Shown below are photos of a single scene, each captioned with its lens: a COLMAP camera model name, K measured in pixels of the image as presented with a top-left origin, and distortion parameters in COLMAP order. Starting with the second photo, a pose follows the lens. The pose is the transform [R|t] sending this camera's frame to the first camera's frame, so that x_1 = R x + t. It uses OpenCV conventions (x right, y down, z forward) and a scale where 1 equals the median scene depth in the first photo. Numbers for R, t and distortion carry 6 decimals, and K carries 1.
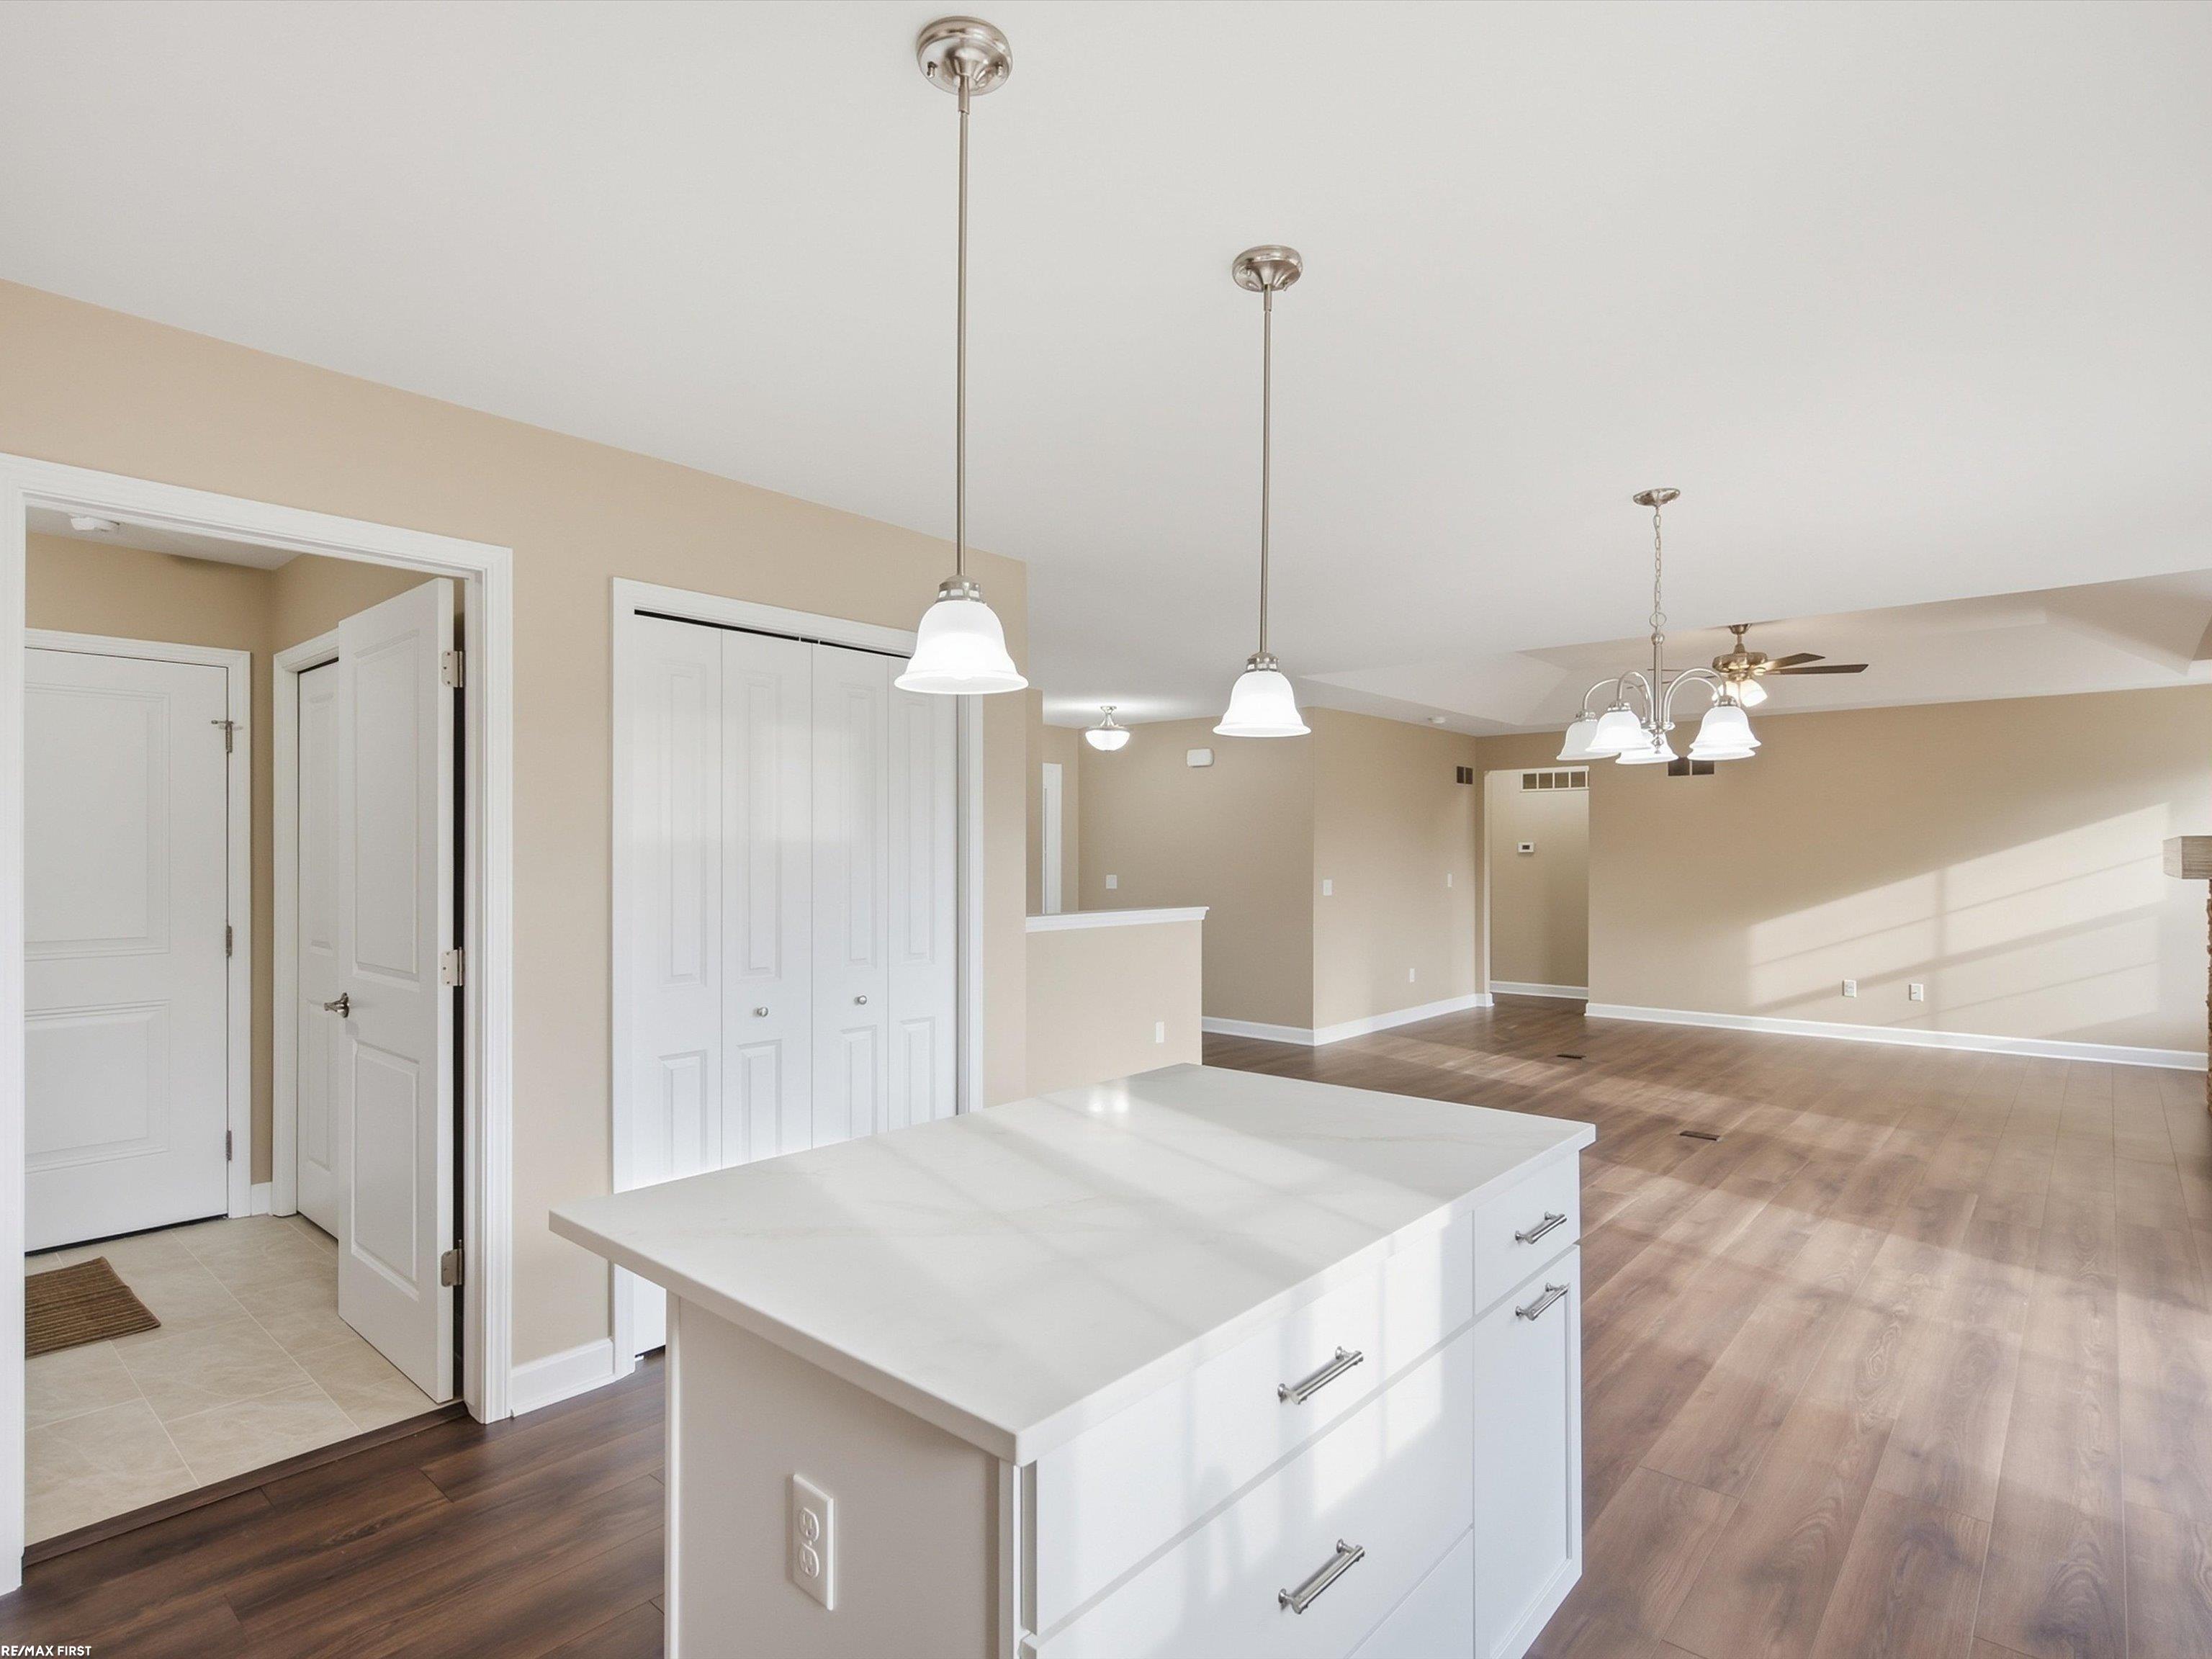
lens RADIAL K [[1128.8, 0, 1100.0], [0, 1128.8, 852.0], [0, 0, 1]] dist [0.002382, -0.002952]
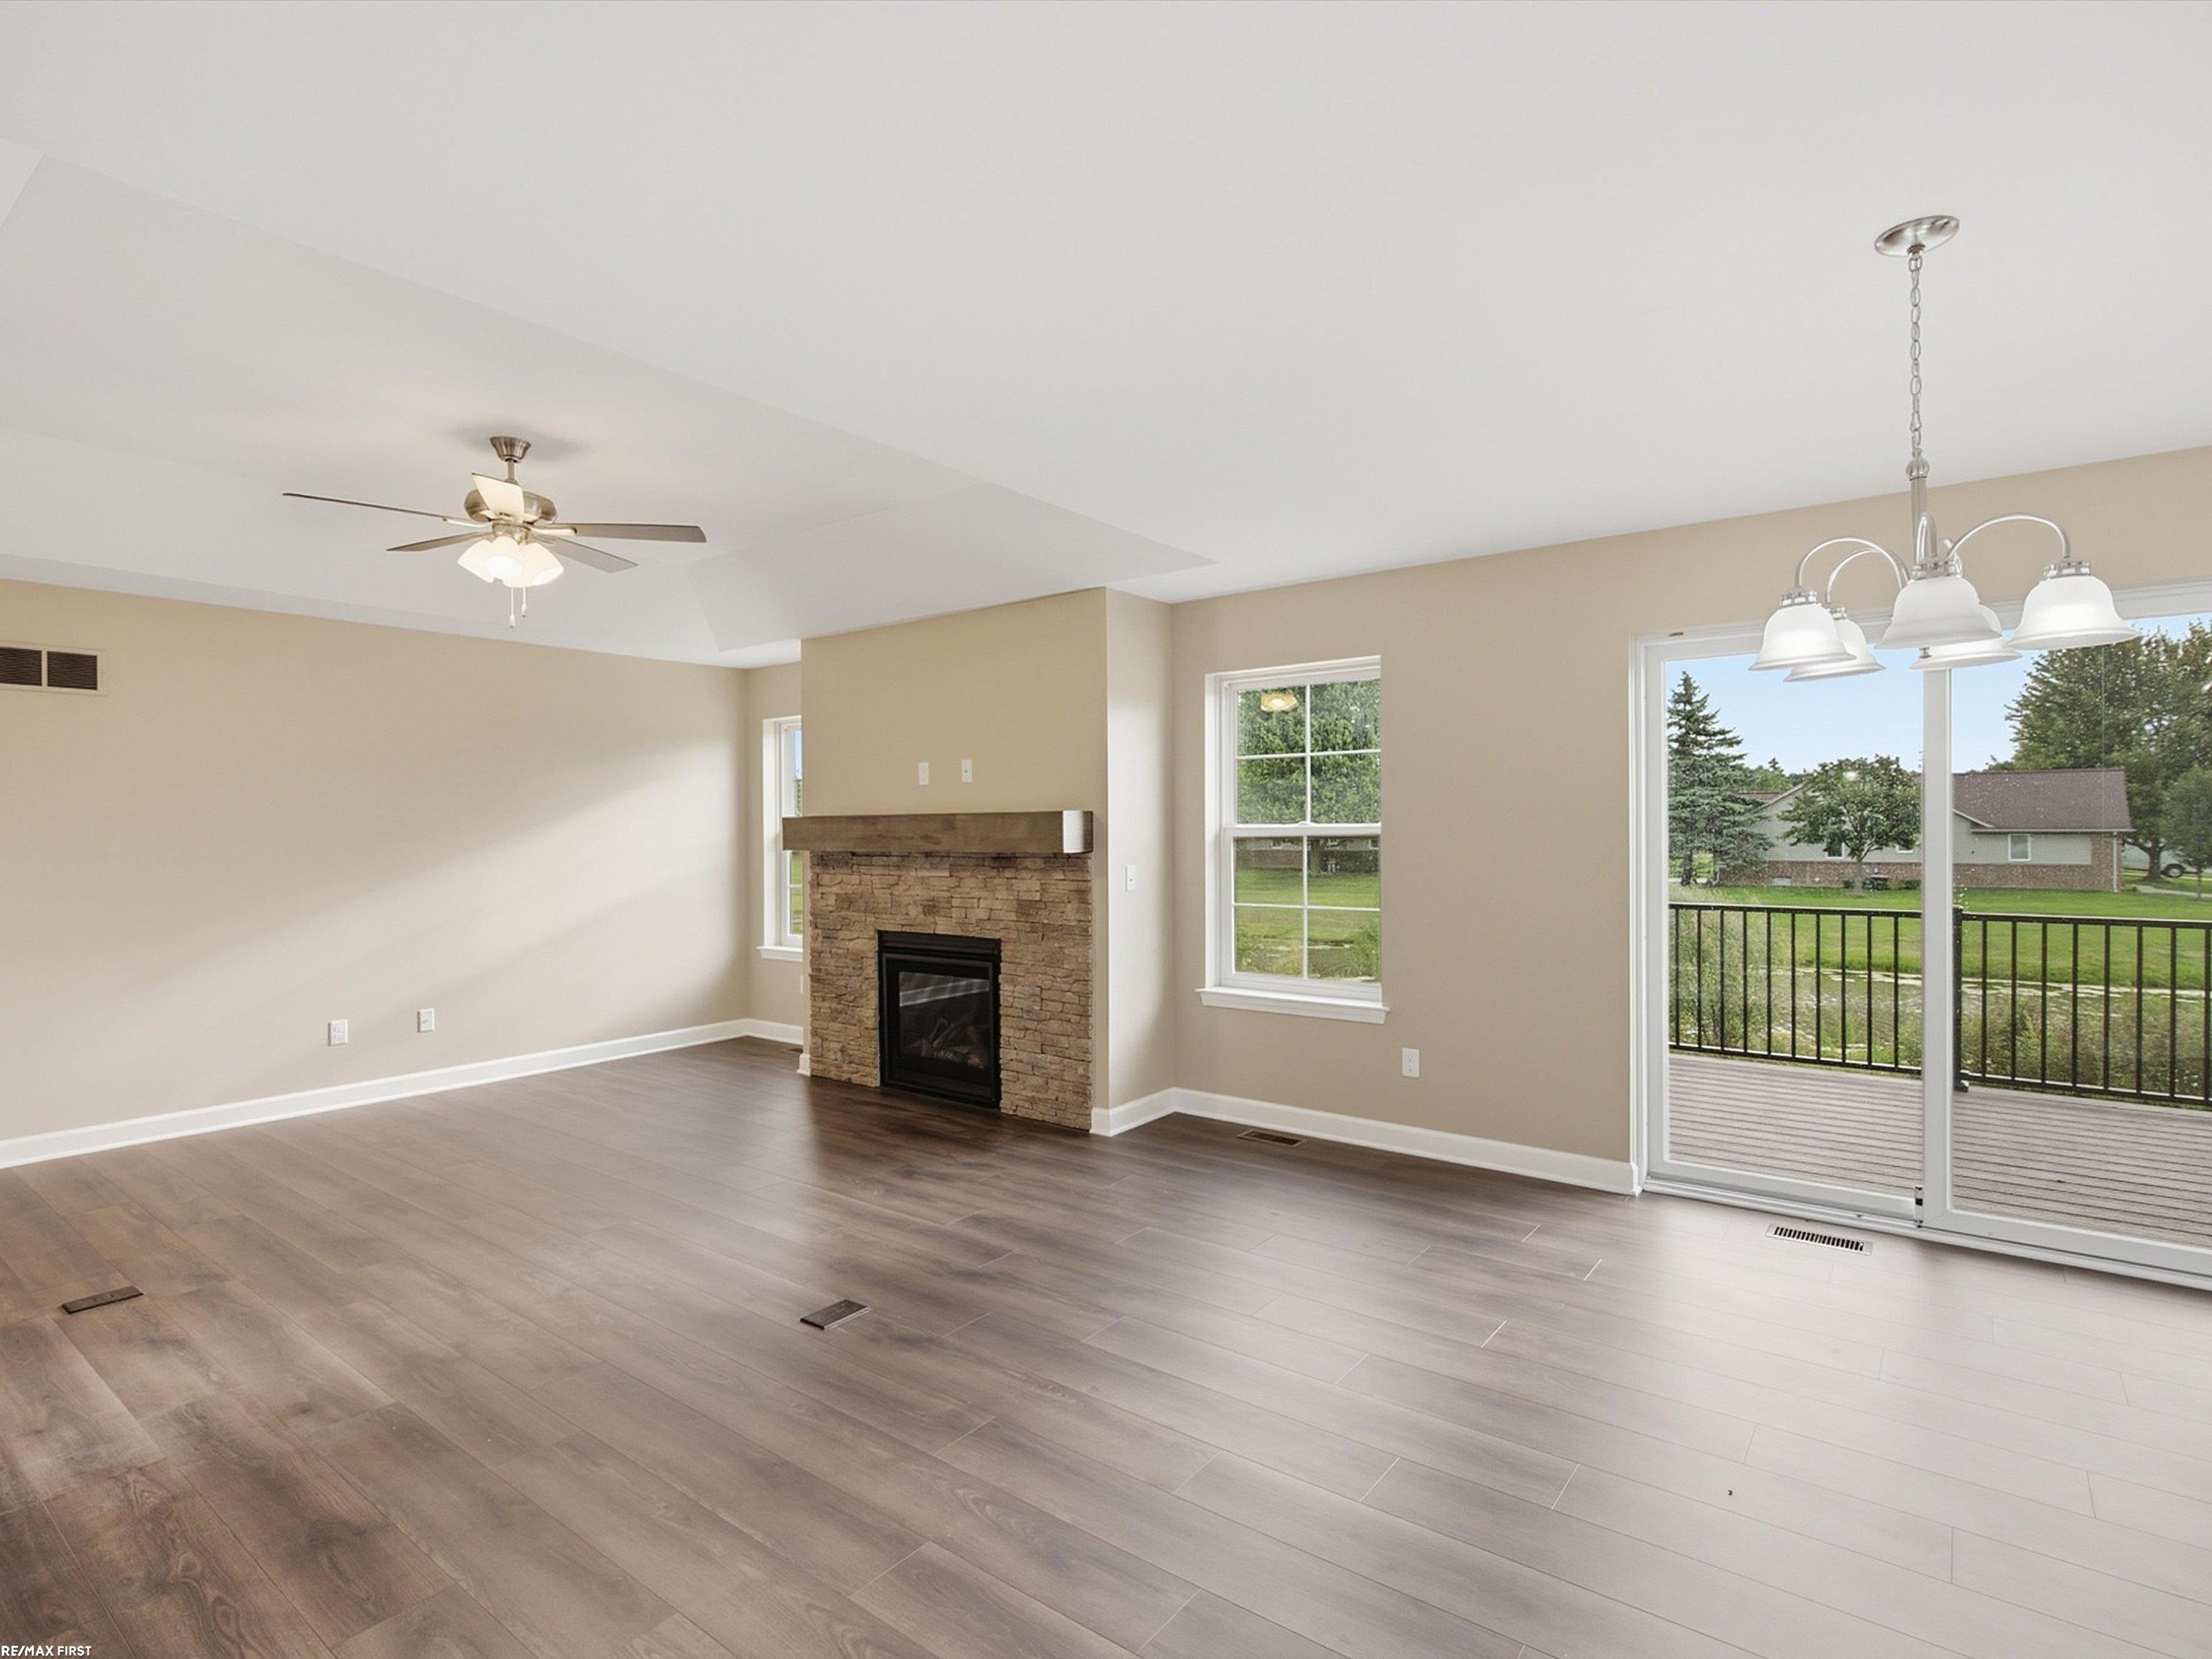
lens RADIAL K [[1128.8, 0, 1099.6], [0, 1128.8, 832.0], [0, 0, 1]] dist [0.002382, -0.002952]
pose [[-0.063281, -0.000041, 0.997996, -0.050046], [0.005462, 0.999985, 0.000387, 0.002948], [-0.997981, 0.005476, -0.063280, 0.770456]]
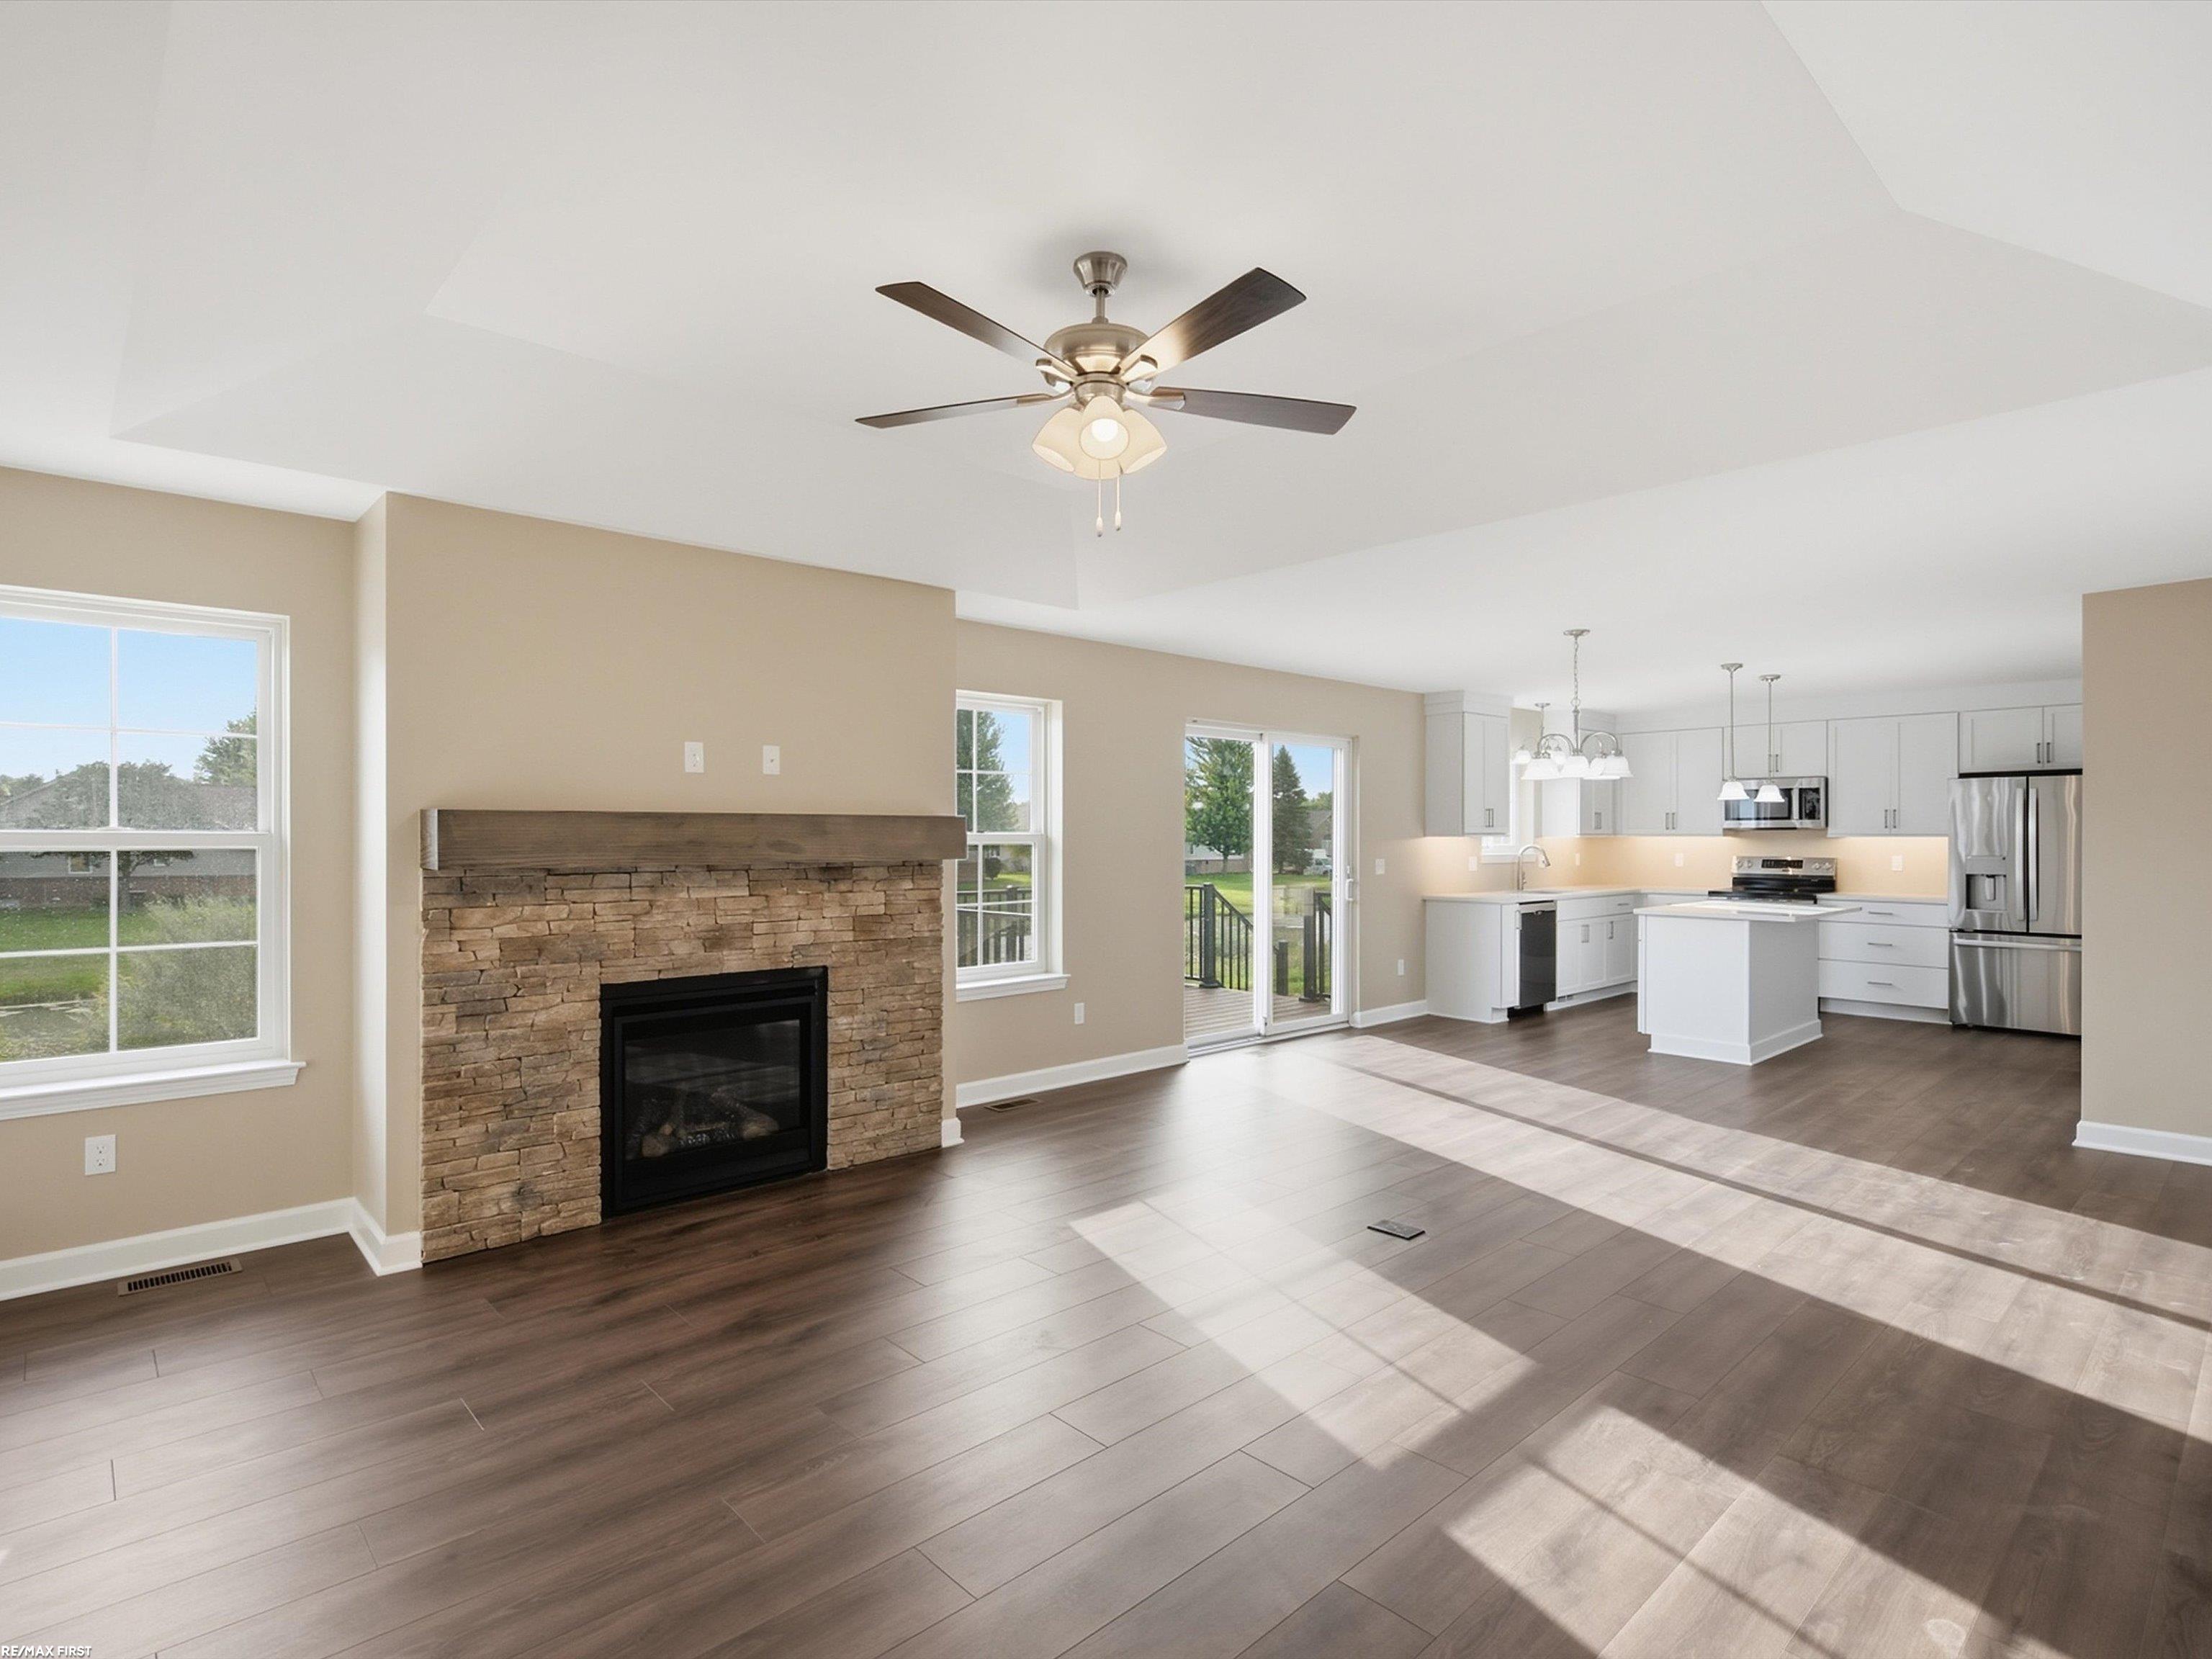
lens RADIAL K [[1128.8, 0, 1110.2], [0, 1128.8, 841.4], [0, 0, 1]] dist [0.002382, -0.002952]
pose [[-0.995853, 0.000990, 0.090977, 0.552331], [0.001379, 0.999990, 0.004214, 0.002375], [-0.090972, 0.004322, -0.995844, 1.477763]]
